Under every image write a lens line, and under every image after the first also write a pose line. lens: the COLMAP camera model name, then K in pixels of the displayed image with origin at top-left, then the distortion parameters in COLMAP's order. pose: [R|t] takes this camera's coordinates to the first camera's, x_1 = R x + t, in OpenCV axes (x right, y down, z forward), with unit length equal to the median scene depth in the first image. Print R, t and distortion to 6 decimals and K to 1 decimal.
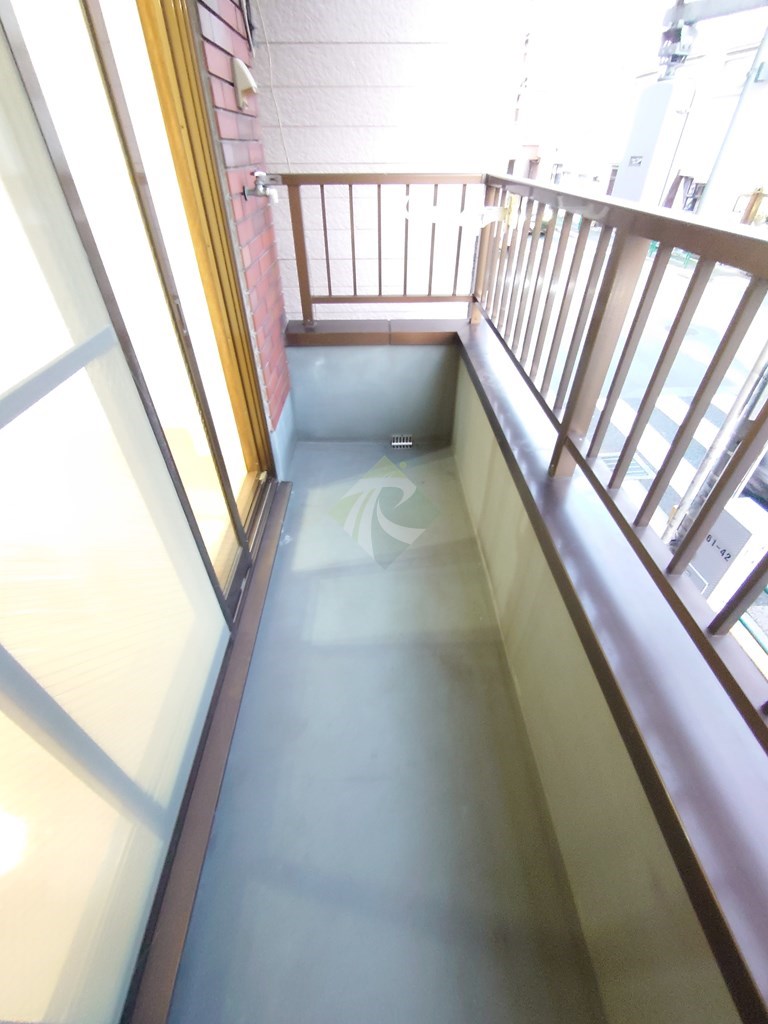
lens RADIAL K [[439.3, 0, 384.6], [0, 439.3, 513.9], [0, 0, 1]] dist [0.004811, -0.000740]
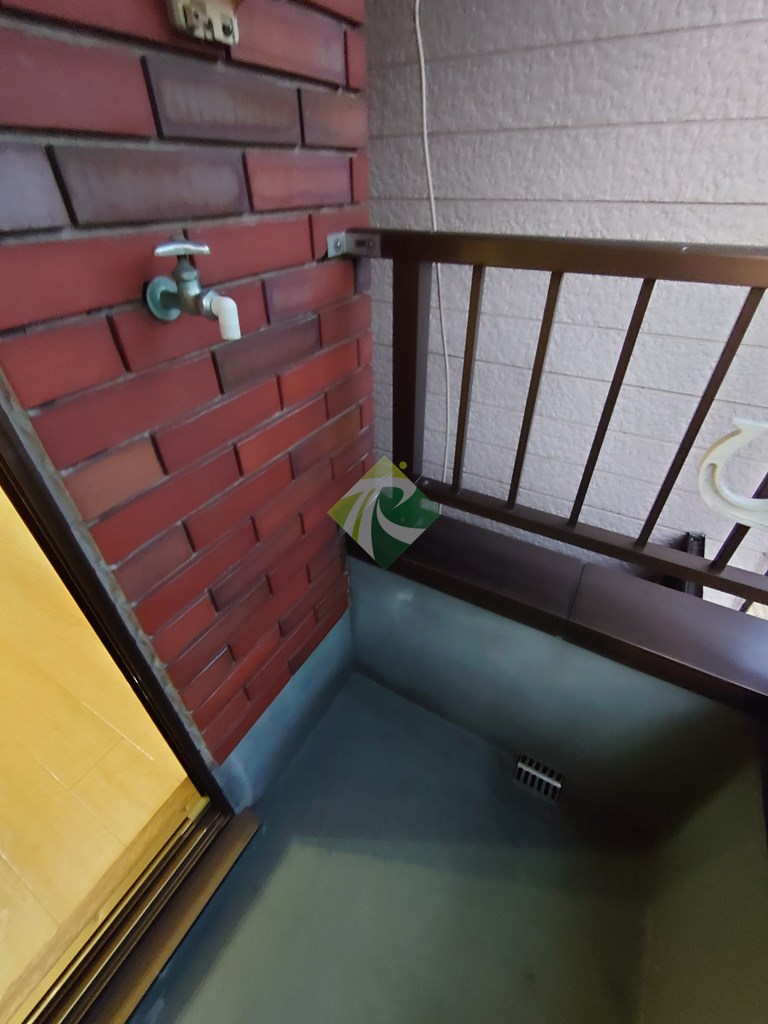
lens RADIAL K [[439.3, 0, 383.3], [0, 439.3, 510.1], [0, 0, 1]] dist [0.004811, -0.000740]
pose [[0.859229, 0.309287, -0.407513, 0.000765], [-0.326422, 0.944785, 0.028804, -0.448452], [0.393921, 0.108272, 0.912745, 0.546494]]
